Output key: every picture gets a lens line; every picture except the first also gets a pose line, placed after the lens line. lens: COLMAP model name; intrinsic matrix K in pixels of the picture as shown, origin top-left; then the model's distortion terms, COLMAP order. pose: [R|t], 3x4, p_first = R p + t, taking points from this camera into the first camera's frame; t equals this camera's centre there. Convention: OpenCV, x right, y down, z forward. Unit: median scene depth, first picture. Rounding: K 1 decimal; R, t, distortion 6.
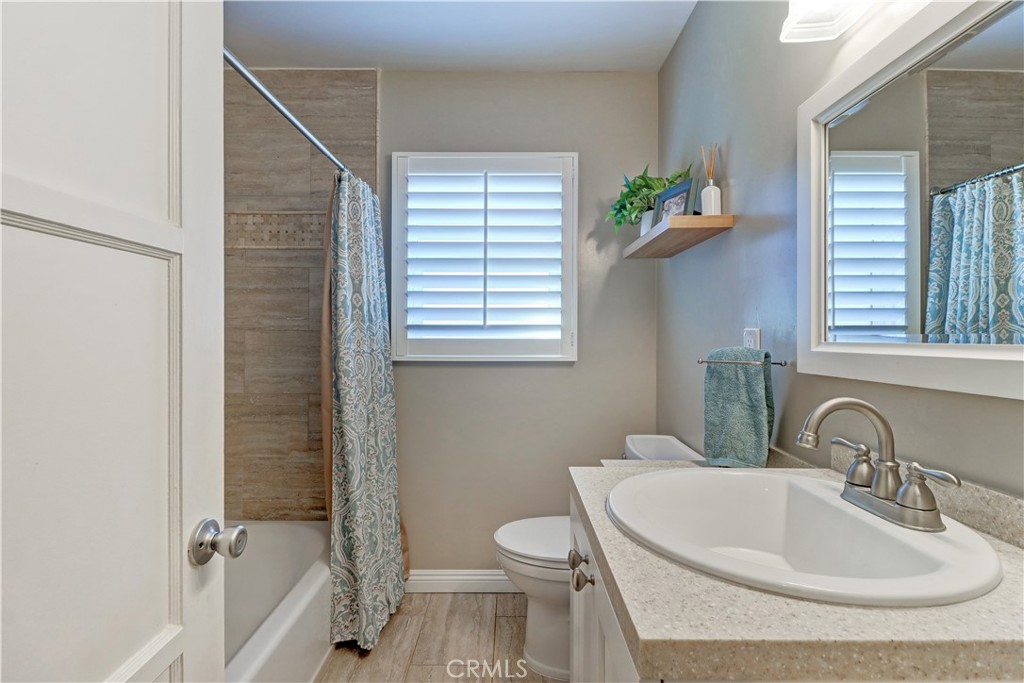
lens RADIAL K [[472.6, 0, 519.3], [0, 472.6, 331.8], [0, 0, 1]] dist [0.017475, -0.008265]
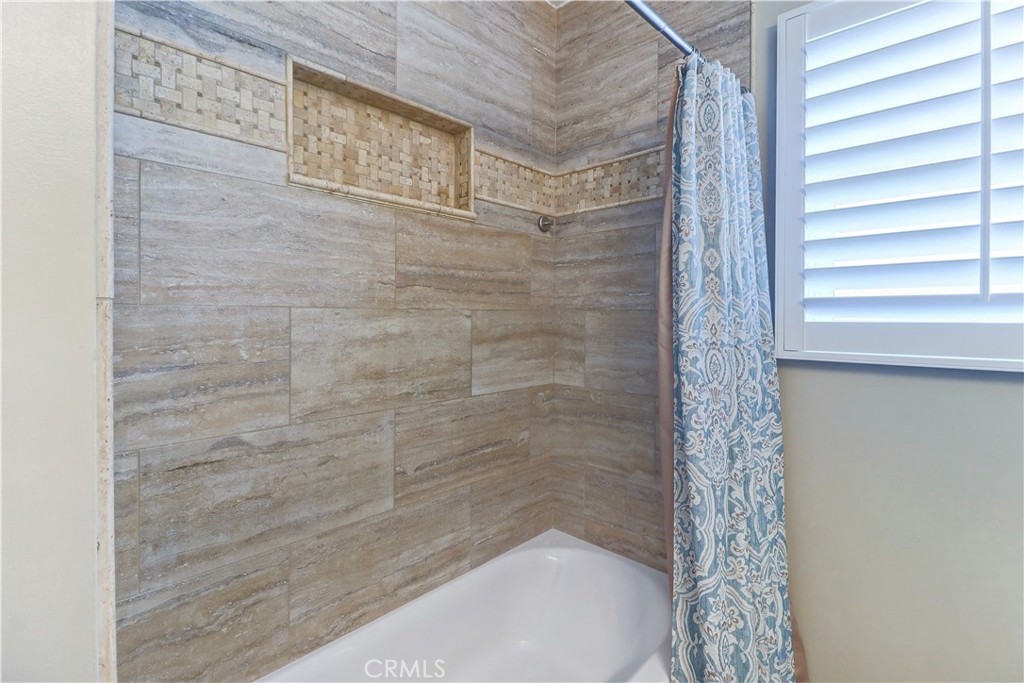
lens RADIAL K [[472.6, 0, 542.1], [0, 472.6, 319.3], [0, 0, 1]] dist [0.017475, -0.008265]
pose [[0.732318, 0.000986, -0.680962, -0.077832], [0.007391, 0.999929, 0.009397, 0.003501], [0.680923, -0.011914, 0.732258, 0.365970]]
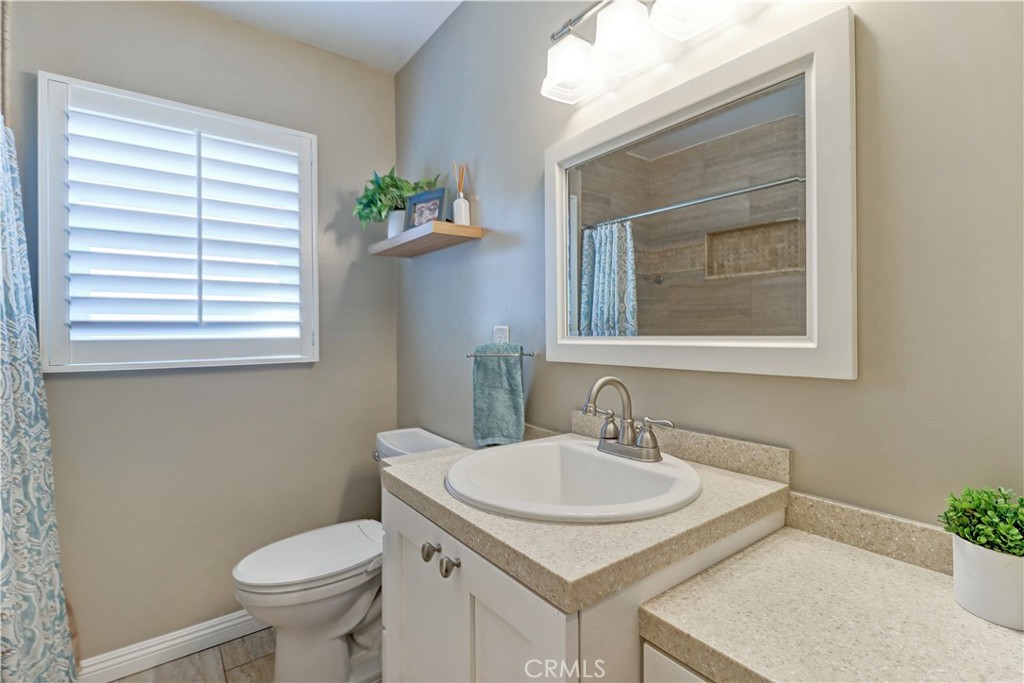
lens RADIAL K [[472.6, 0, 516.0], [0, 472.6, 333.8], [0, 0, 1]] dist [0.017475, -0.008265]
pose [[0.797562, -0.010002, 0.603154, -0.143635], [0.003998, 0.999928, 0.011294, -0.000838], [-0.603224, -0.006596, 0.797545, 0.029583]]
